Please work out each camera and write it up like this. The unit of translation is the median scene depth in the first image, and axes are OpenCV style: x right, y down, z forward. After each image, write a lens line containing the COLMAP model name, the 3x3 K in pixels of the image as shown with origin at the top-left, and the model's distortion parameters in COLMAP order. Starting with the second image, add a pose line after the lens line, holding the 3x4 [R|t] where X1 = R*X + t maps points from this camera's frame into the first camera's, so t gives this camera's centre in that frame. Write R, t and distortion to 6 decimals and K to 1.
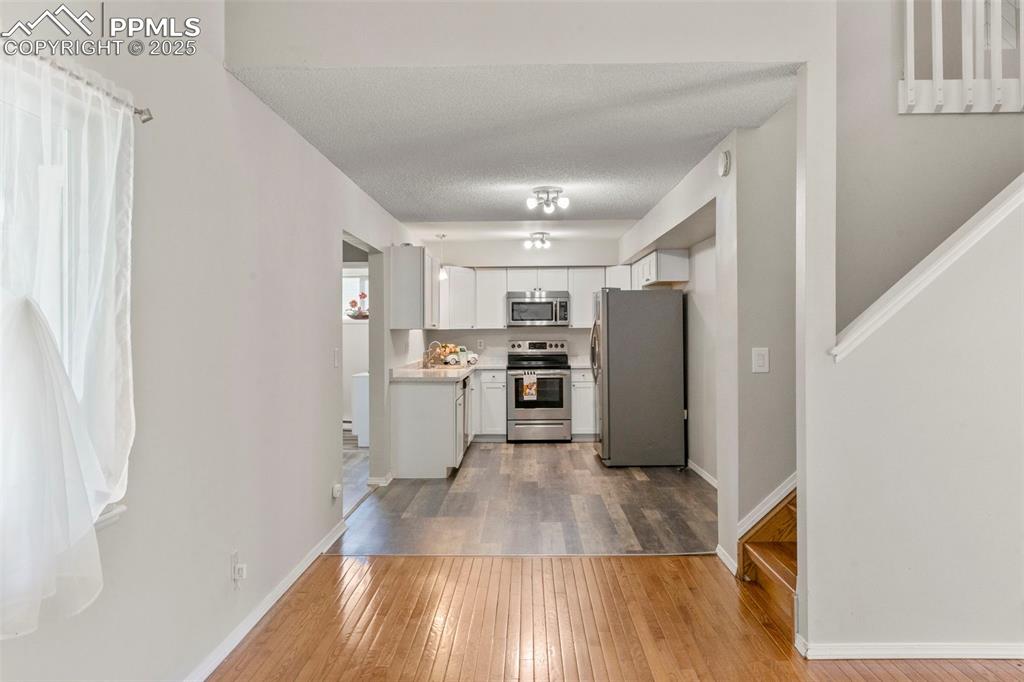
lens RADIAL K [[791.6, 0, 516.4], [0, 791.6, 320.8], [0, 0, 1]] dist [-0.001715, -0.000486]
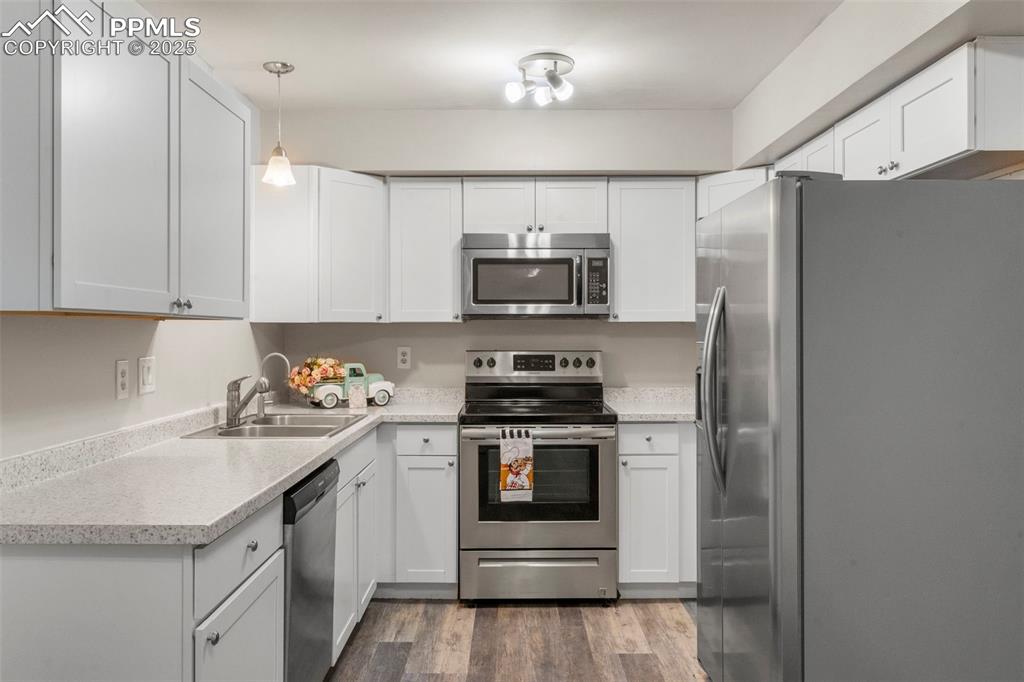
lens RADIAL K [[791.6, 0, 516.4], [0, 791.6, 320.8], [0, 0, 1]] dist [-0.001715, -0.000486]
pose [[0.999768, 0.006251, 0.020600, 0.008320], [-0.006209, 0.999979, -0.002103, 0.009844], [-0.020613, 0.001974, 0.999786, 0.586802]]
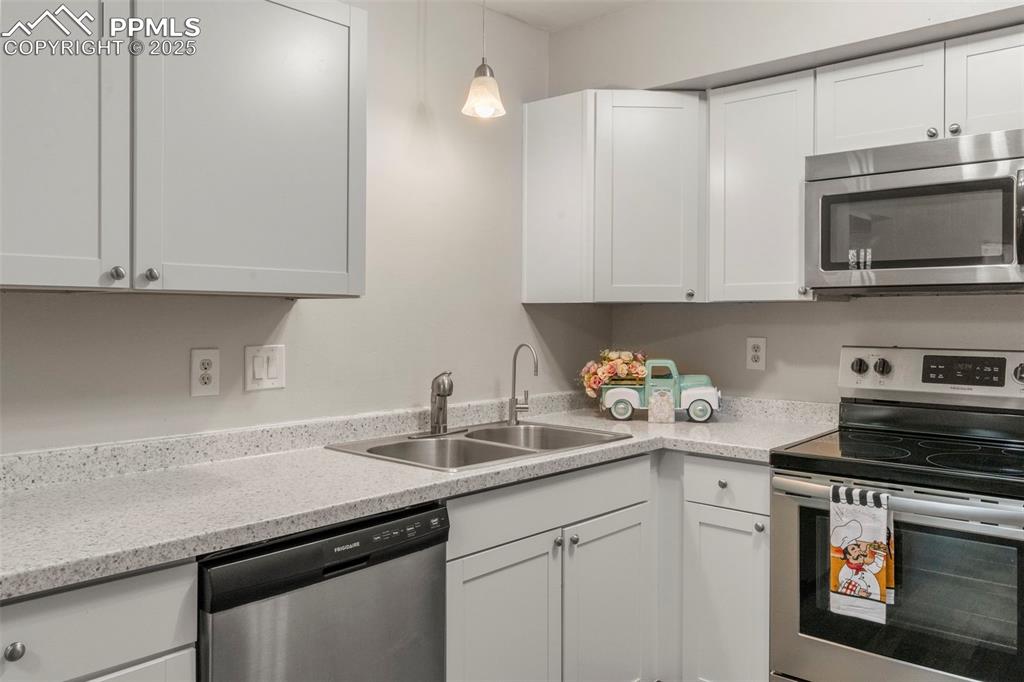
lens RADIAL K [[791.6, 0, 516.4], [0, 791.6, 320.8], [0, 0, 1]] dist [-0.001715, -0.000486]
pose [[0.750384, 0.011351, -0.660905, 0.089349], [0.000678, 0.999839, 0.017941, 0.011887], [0.661002, -0.013911, 0.750255, 0.749544]]
